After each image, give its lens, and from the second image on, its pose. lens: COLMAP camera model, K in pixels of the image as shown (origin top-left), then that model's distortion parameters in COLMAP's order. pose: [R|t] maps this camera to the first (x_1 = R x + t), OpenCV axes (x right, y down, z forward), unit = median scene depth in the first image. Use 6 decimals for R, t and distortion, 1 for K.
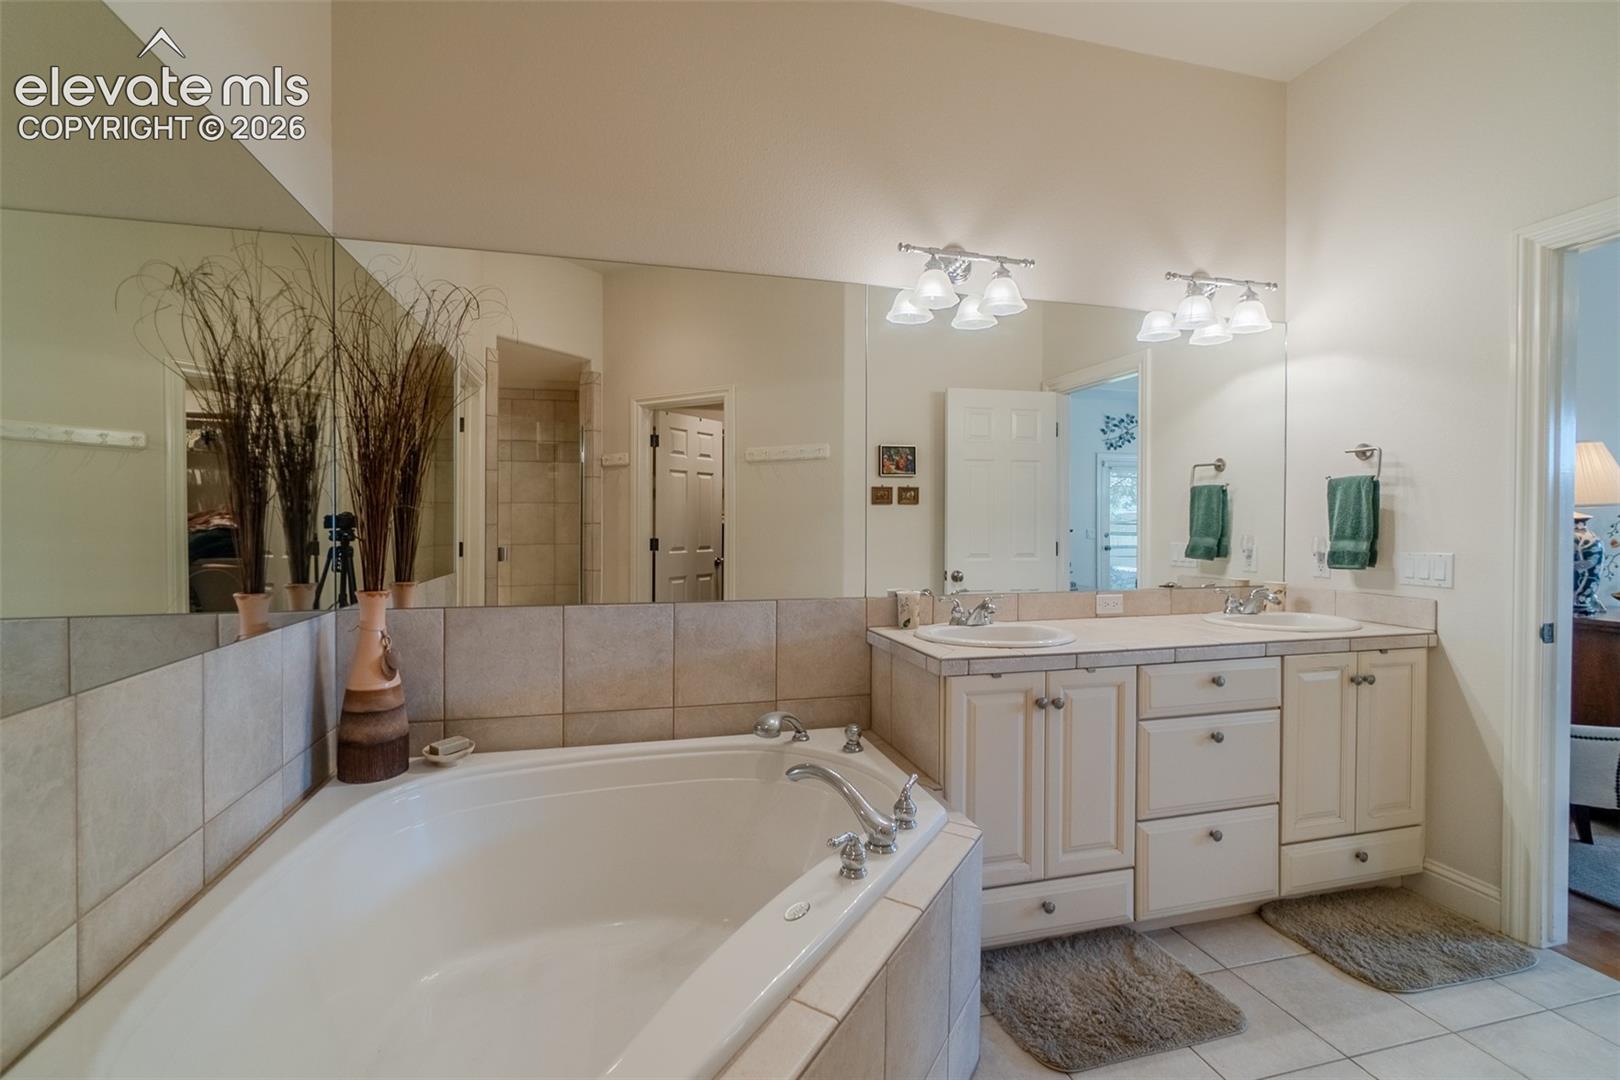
lens RADIAL K [[698.9, 0, 798.9], [0, 698.9, 528.6], [0, 0, 1]] dist [-0.003950, 0.001132]
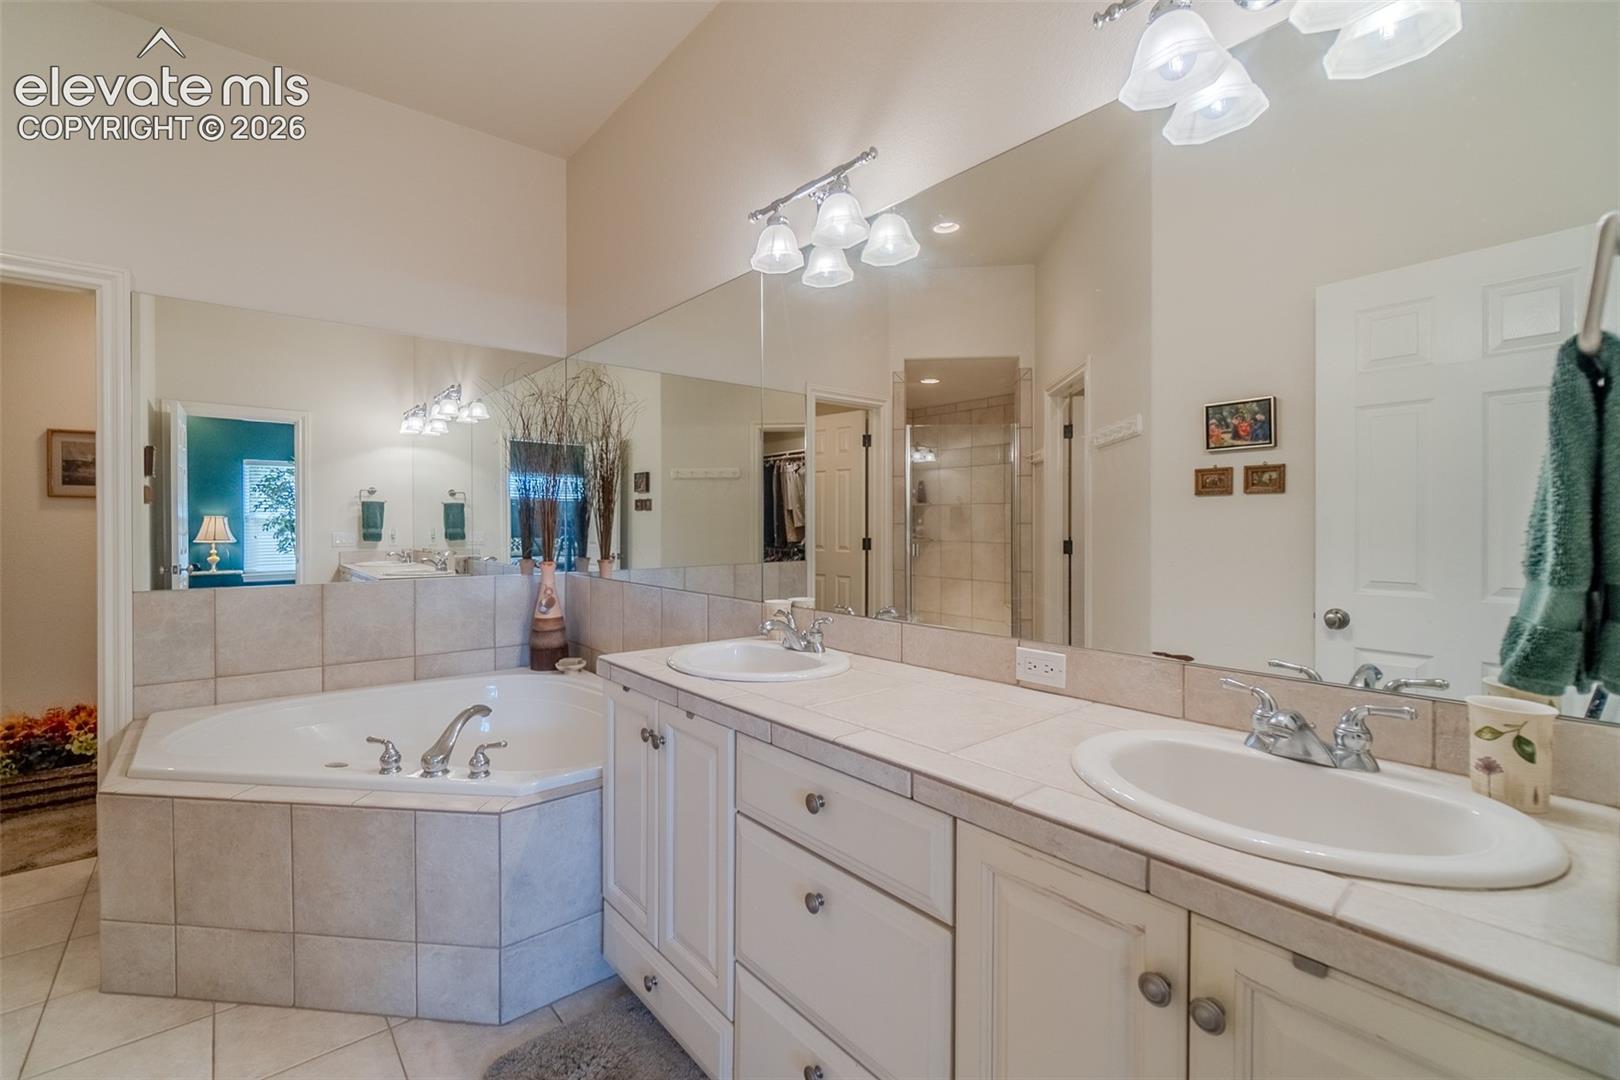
lens RADIAL K [[694.2, 0, 792.0], [0, 694.2, 530.9], [0, 0, 1]] dist [-0.005013, 0.001188]
pose [[0.424928, 0.009107, -0.905181, 0.540208], [-0.010424, 0.999932, 0.005167, -0.000479], [0.905167, 0.007240, 0.424995, 0.369649]]
